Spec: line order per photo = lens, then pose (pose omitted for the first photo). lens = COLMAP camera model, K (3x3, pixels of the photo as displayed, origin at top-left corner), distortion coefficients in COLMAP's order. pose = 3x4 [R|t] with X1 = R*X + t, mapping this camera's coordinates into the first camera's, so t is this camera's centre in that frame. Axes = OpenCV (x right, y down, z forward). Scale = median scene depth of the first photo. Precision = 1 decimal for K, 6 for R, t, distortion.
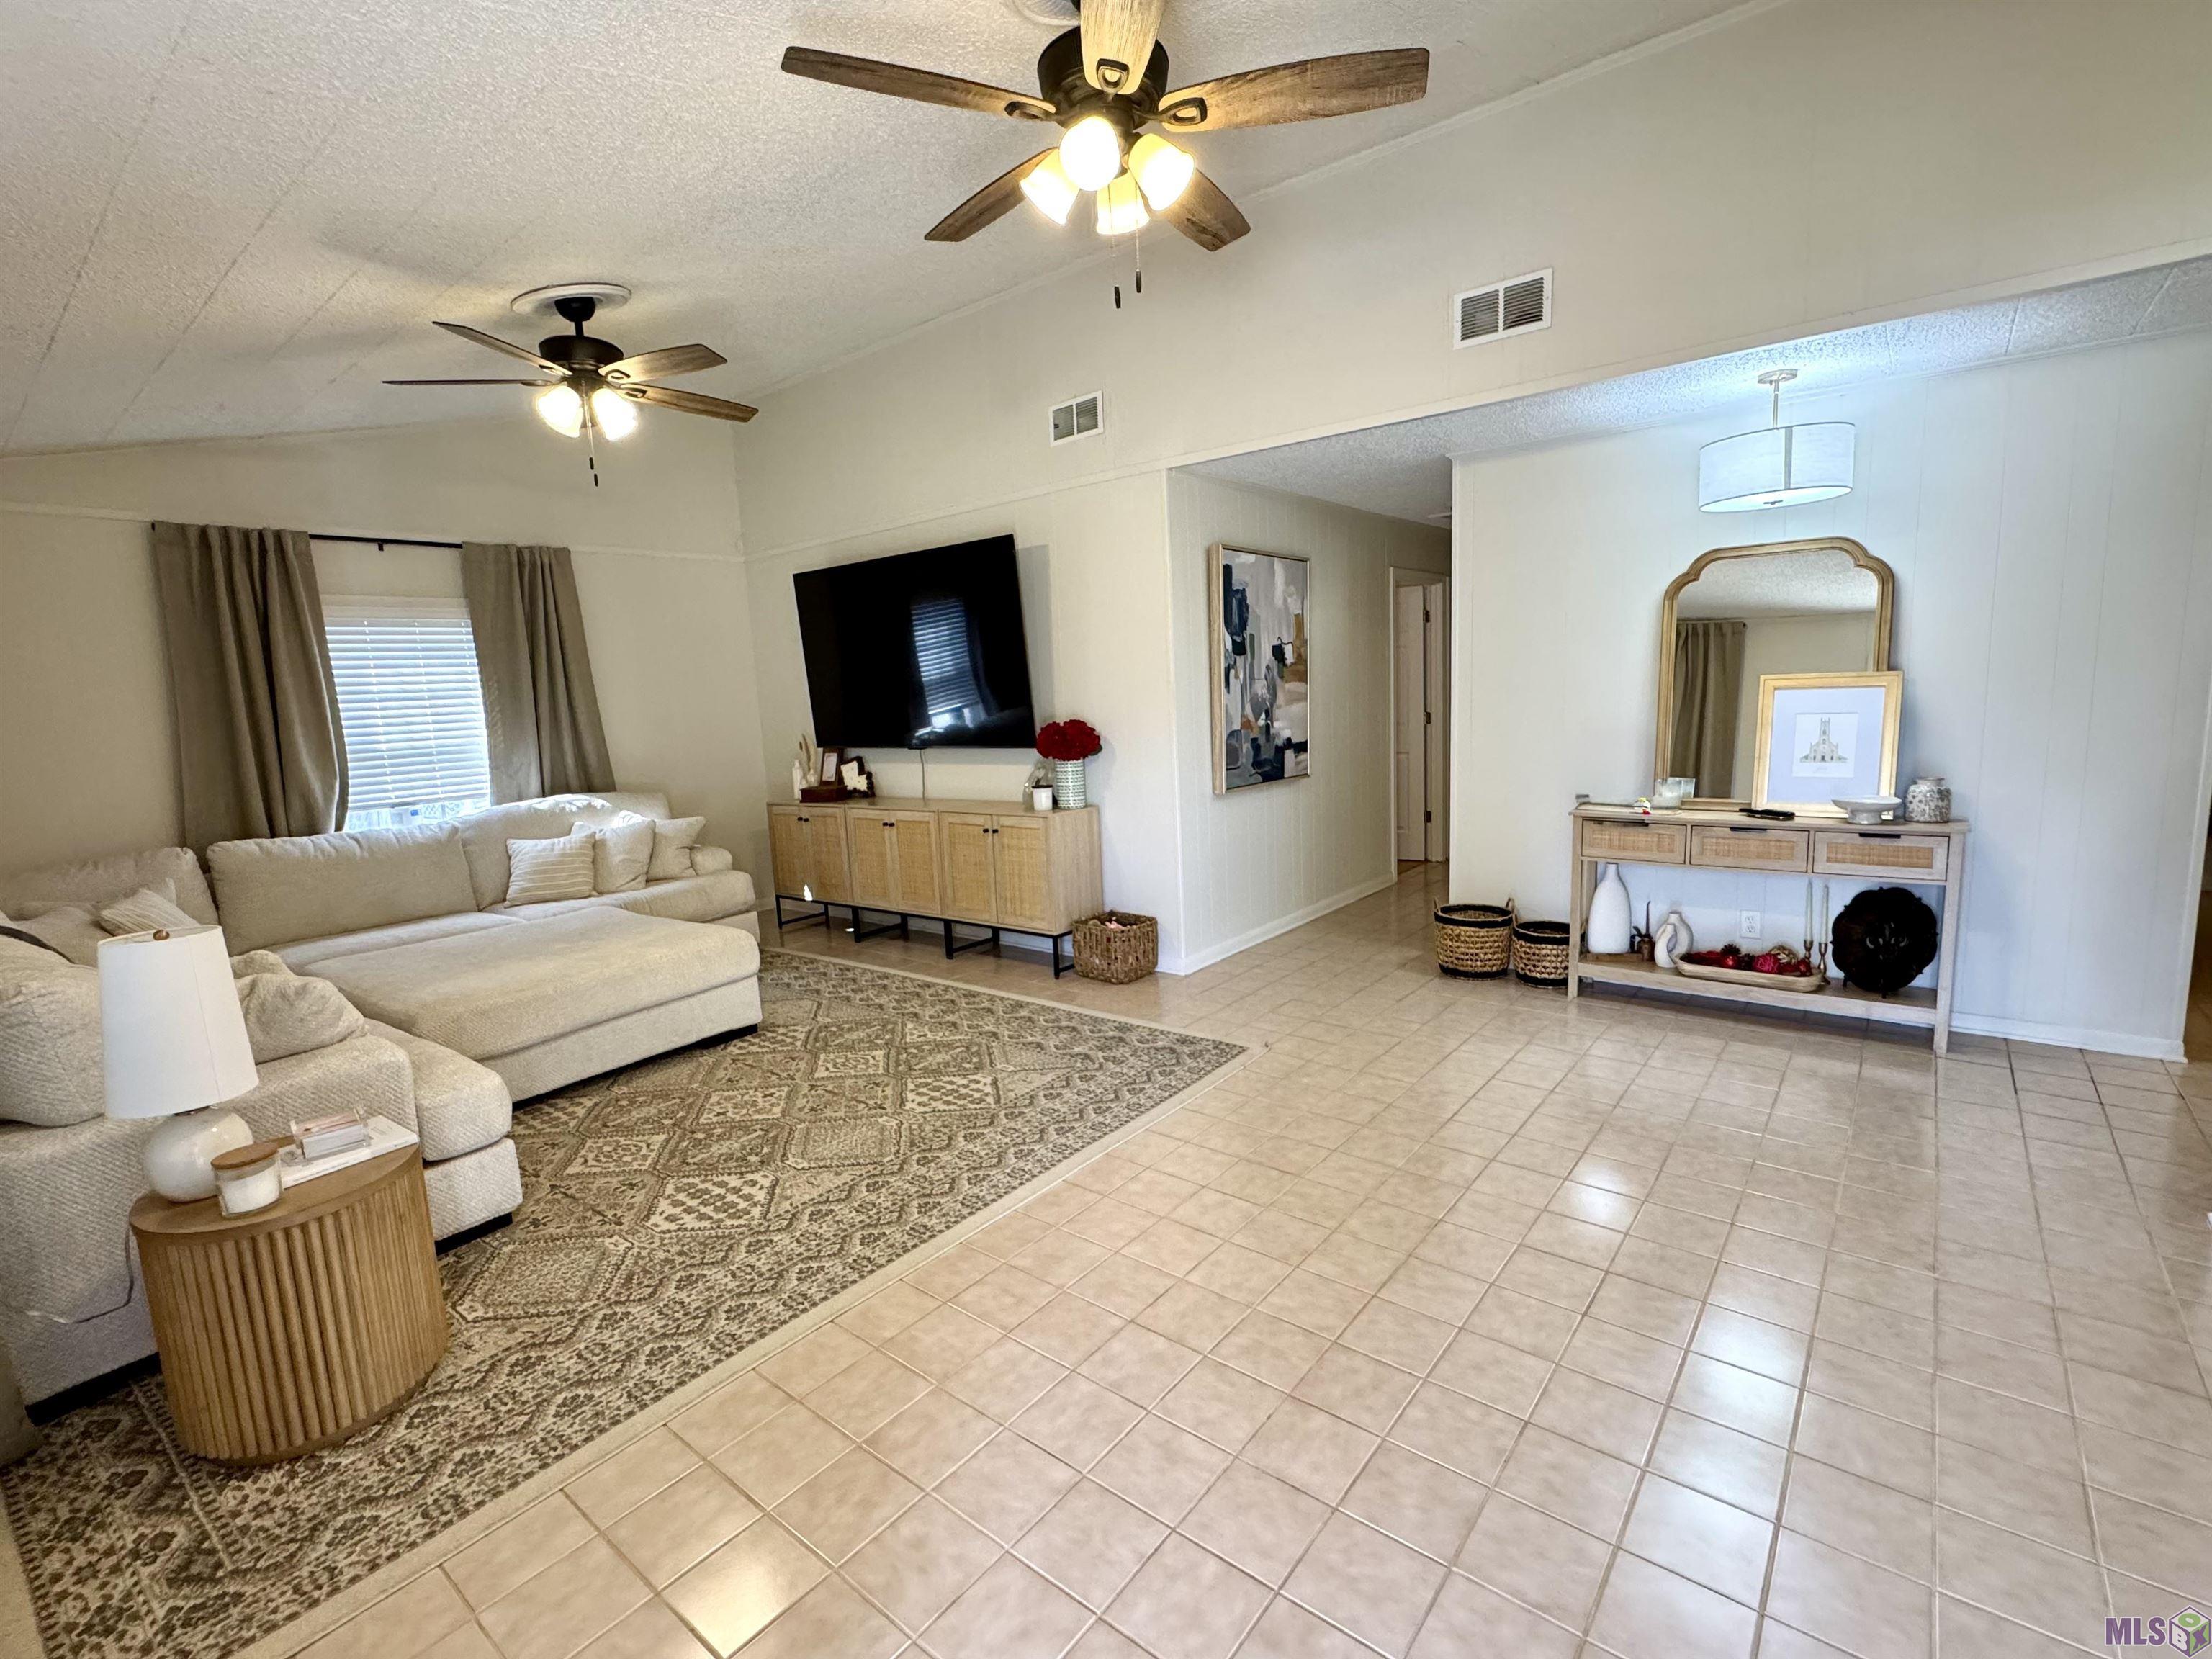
lens RADIAL K [[1004.7, 0, 1100.0], [0, 1004.7, 828.6], [0, 0, 1]] dist [0.002429, -0.001627]
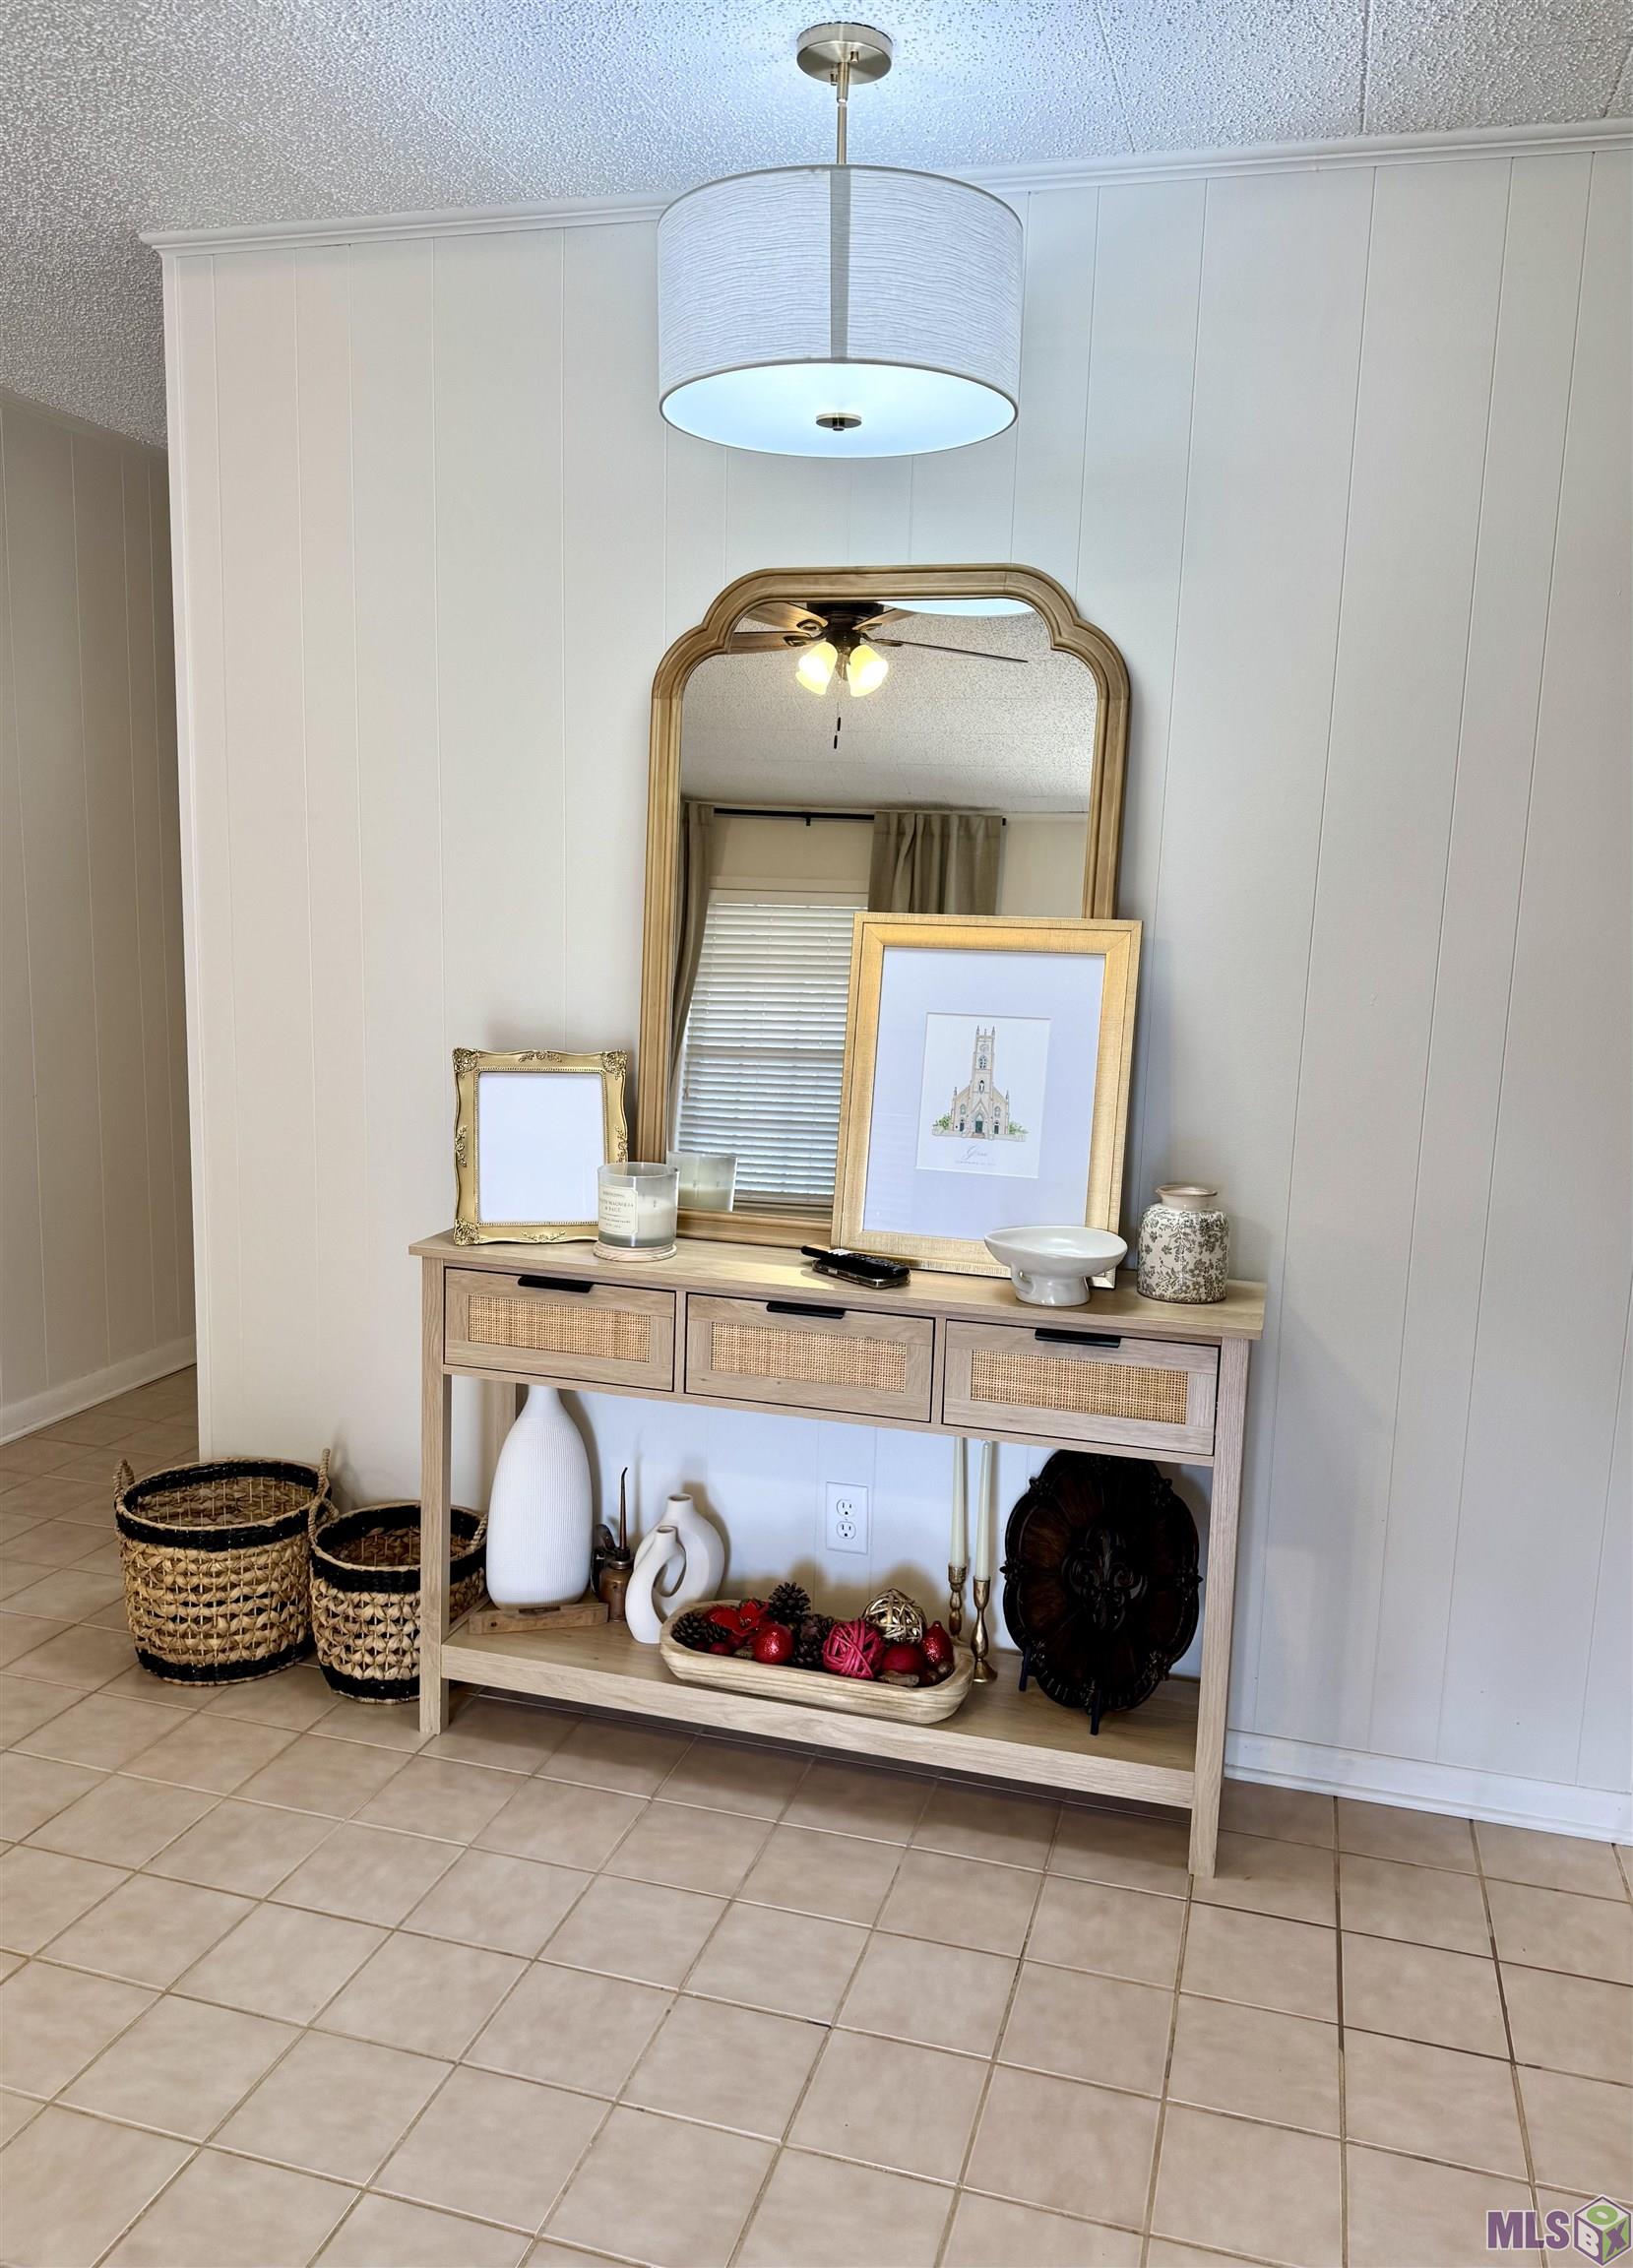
lens RADIAL K [[1660.6, 0, 818.0], [0, 1660.6, 1141.7], [0, 0, 1]] dist [0.027825, -0.003668]
pose [[0.917916, 0.010824, 0.396626, 0.382236], [-0.015170, 0.999854, 0.007823, -0.065312], [-0.396484, -0.013198, 0.917947, 0.403245]]
